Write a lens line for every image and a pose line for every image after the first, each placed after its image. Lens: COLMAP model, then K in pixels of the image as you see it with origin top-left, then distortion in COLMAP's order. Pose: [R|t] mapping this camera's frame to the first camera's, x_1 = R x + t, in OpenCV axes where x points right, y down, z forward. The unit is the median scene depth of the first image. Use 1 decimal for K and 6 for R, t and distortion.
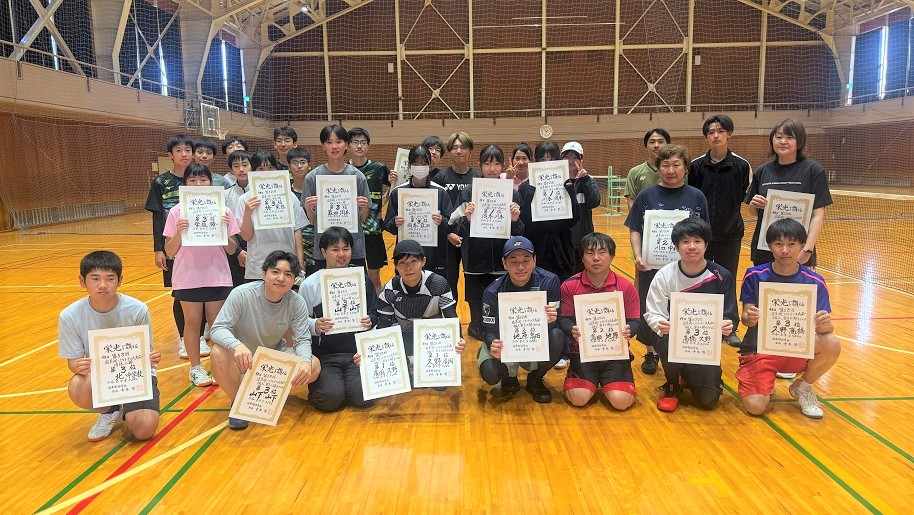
lens RADIAL K [[654.1, 0, 452.4], [0, 654.1, 261.5], [0, 0, 1]] dist [0.004926, -0.038106]
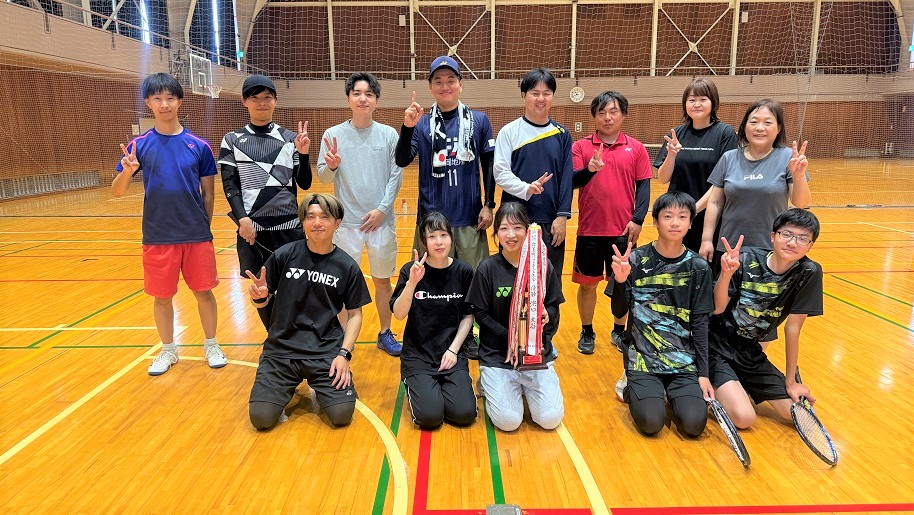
lens RADIAL K [[654.1, 0, 456.3], [0, 654.1, 254.8], [0, 0, 1]] dist [0.004926, -0.038106]
pose [[0.999647, 0.005626, 0.025951, -0.043447], [-0.006632, 0.999222, 0.038866, -0.012634], [-0.025712, -0.039025, 0.998907, 0.098228]]
